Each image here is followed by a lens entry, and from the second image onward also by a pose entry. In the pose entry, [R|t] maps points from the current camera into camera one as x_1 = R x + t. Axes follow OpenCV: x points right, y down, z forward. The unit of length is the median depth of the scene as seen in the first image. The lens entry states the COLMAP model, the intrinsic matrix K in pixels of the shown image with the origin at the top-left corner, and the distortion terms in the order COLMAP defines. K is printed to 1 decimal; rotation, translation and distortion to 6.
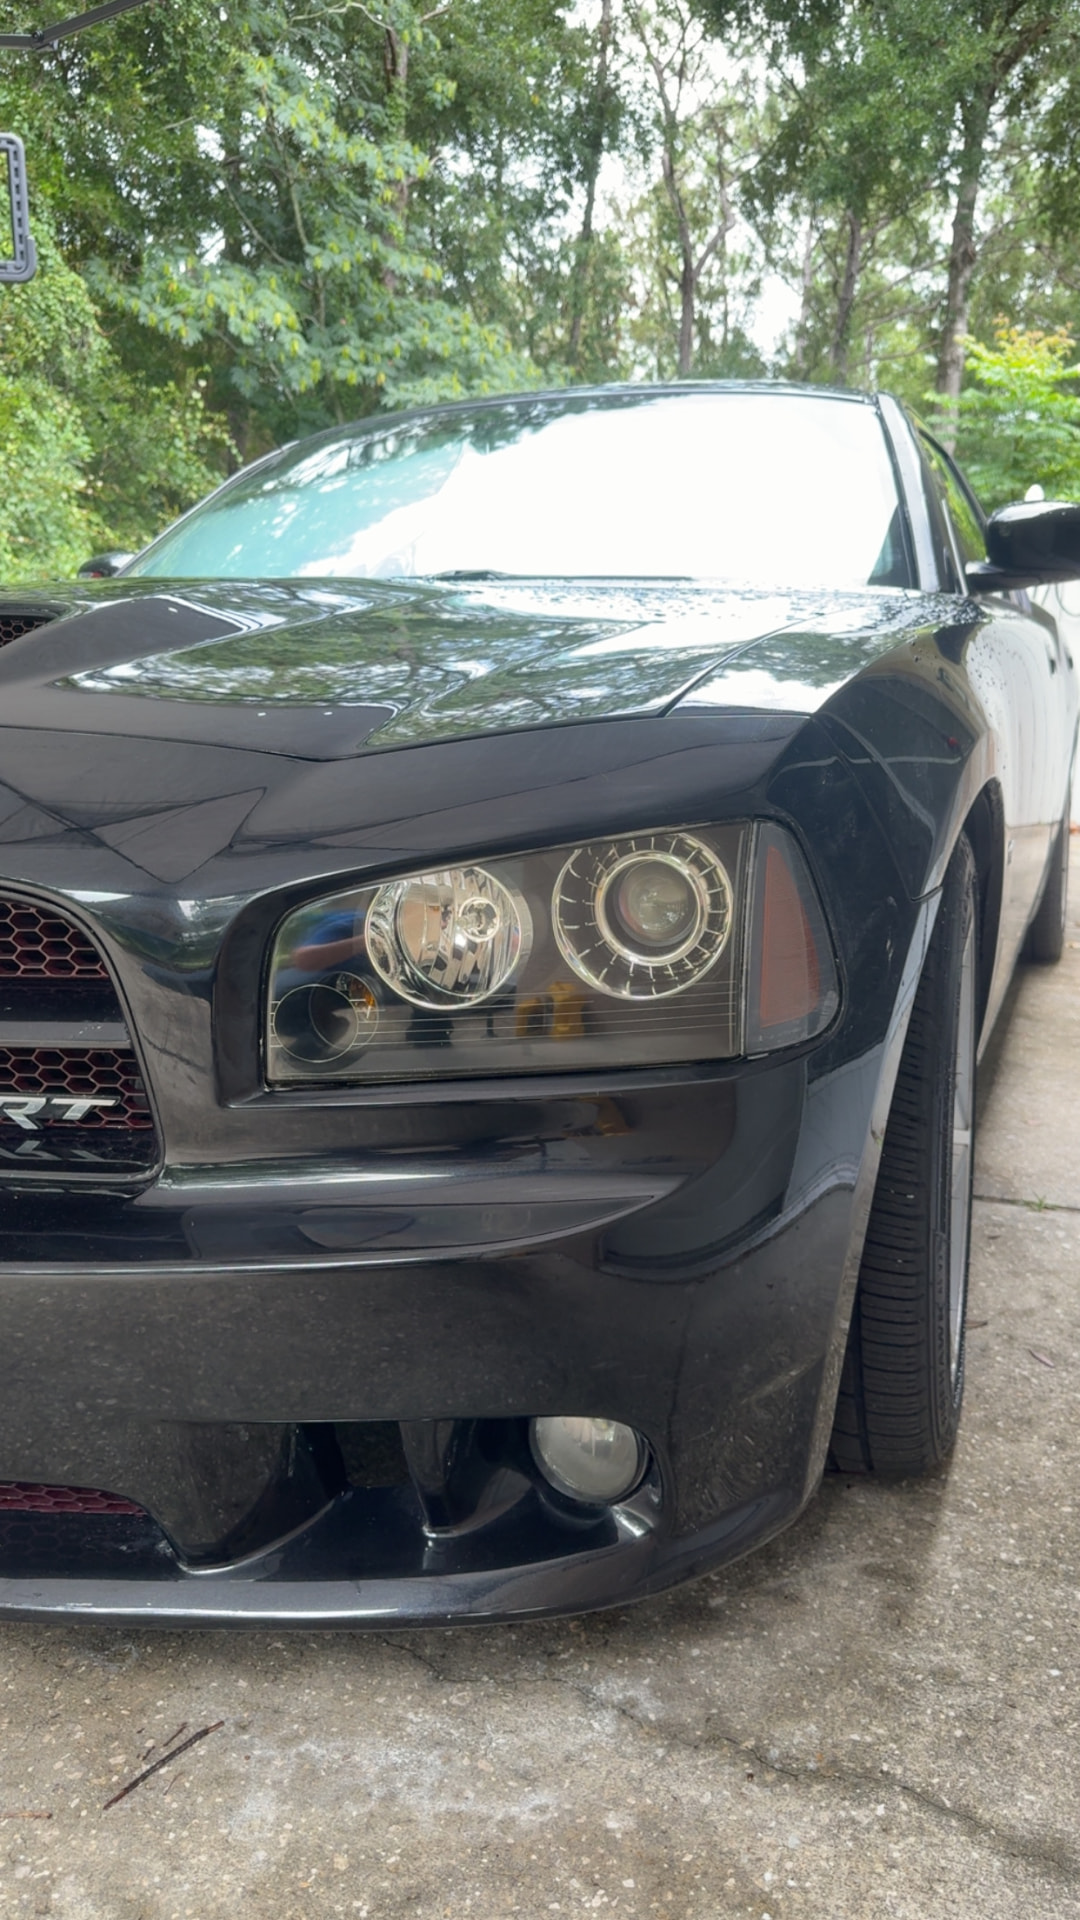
lens RADIAL K [[1508.1, 0, 540.0], [0, 1508.1, 960.0], [0, 0, 1]] dist [0.016153, -0.009023]
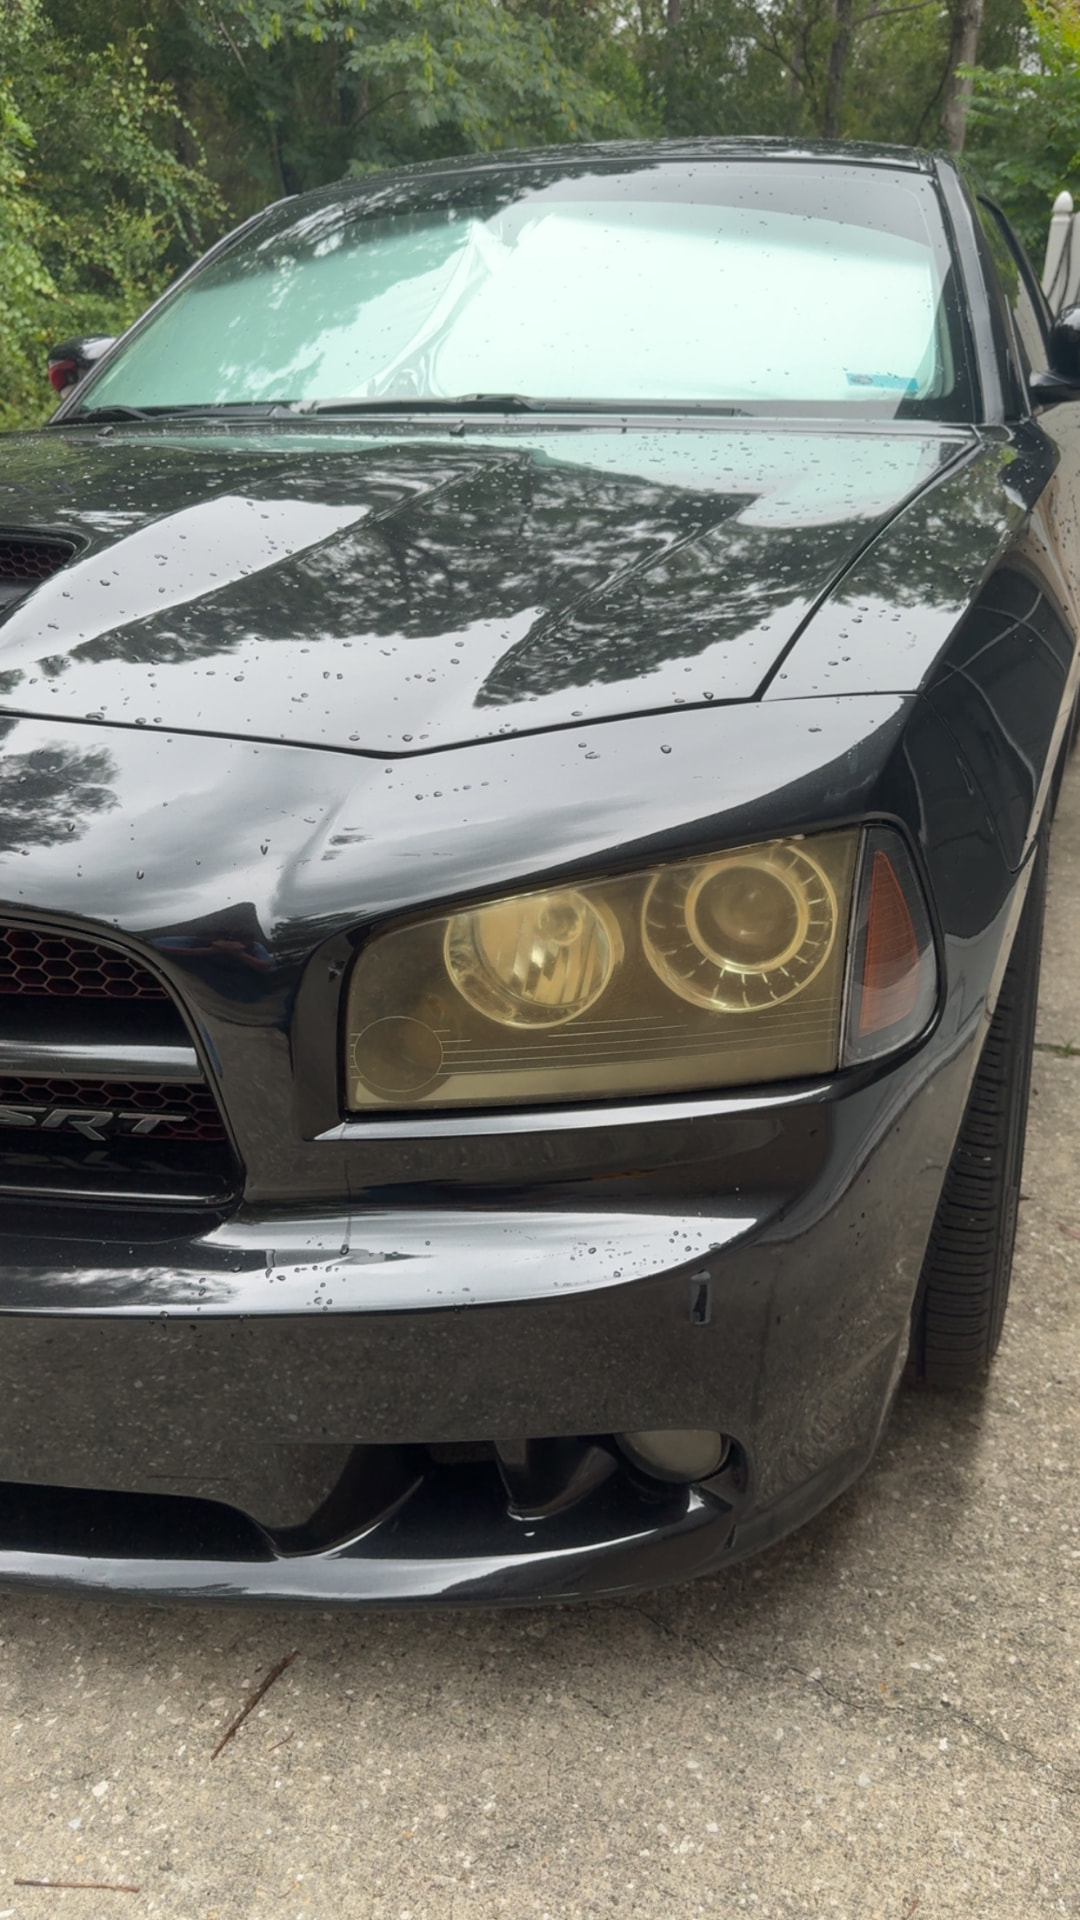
lens RADIAL K [[1497.2, 0, 540.0], [0, 1497.2, 960.0], [0, 0, 1]] dist [0.006188, 0.000212]
pose [[0.999810, -0.010760, 0.016251, -0.067361], [0.007370, 0.980606, 0.195851, -0.181502], [-0.018044, -0.195694, 0.980499, 0.078232]]
